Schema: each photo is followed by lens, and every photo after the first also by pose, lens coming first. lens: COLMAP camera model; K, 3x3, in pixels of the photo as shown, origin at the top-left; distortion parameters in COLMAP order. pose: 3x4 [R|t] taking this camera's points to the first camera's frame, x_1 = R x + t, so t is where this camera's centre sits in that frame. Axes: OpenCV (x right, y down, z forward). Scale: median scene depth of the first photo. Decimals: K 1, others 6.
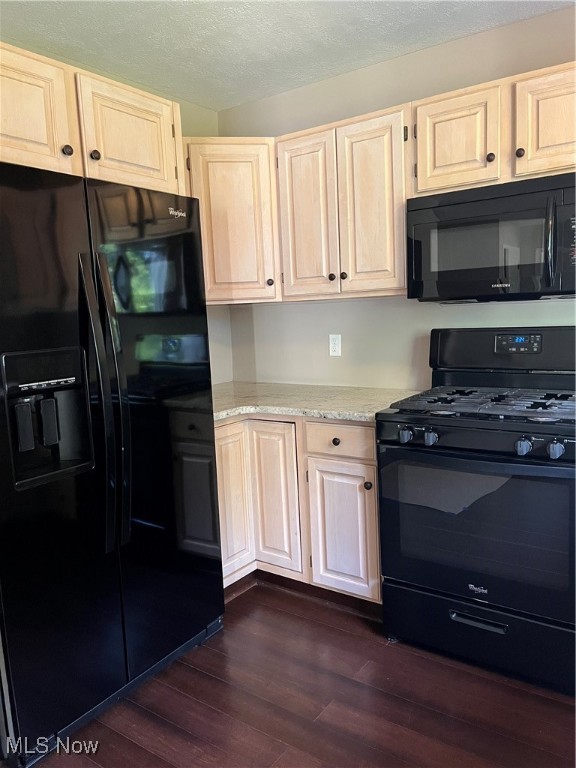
lens RADIAL K [[574.0, 0, 287.8], [0, 574.0, 382.2], [0, 0, 1]] dist [0.026196, -0.002456]
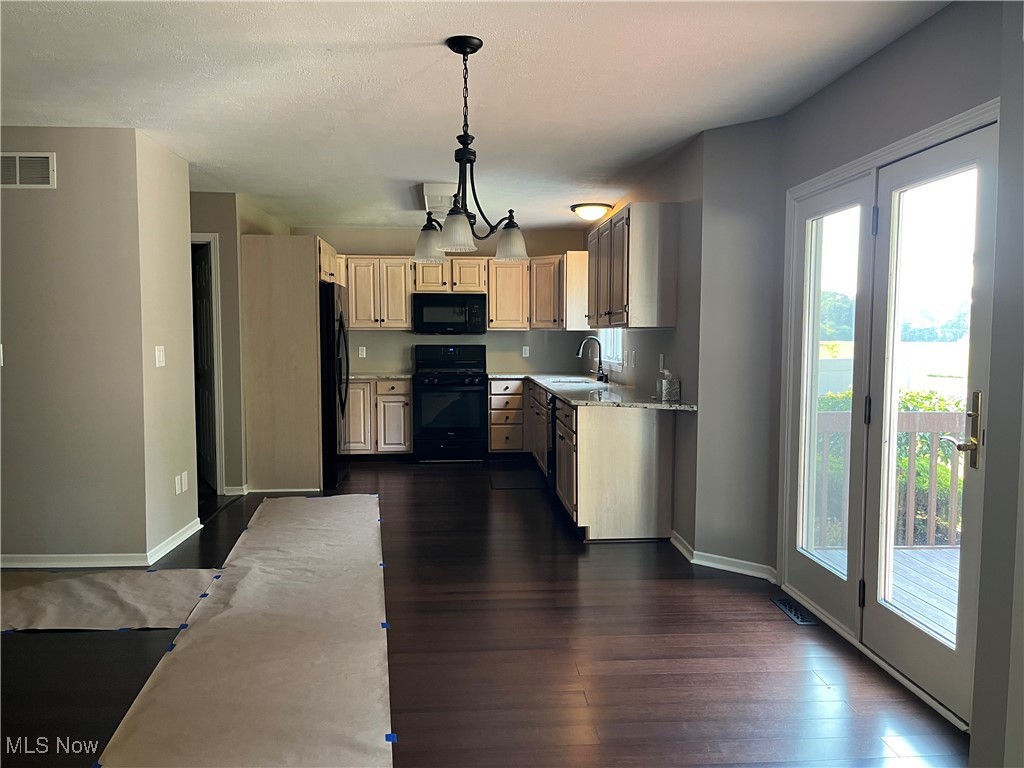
lens RADIAL K [[765.3, 0, 510.7], [0, 765.3, 385.9], [0, 0, 1]] dist [0.026196, -0.002456]
pose [[0.766088, 0.003419, 0.642727, -1.620380], [0.044683, 0.997283, -0.058565, 0.306102], [-0.641181, 0.073585, 0.763854, -1.815510]]
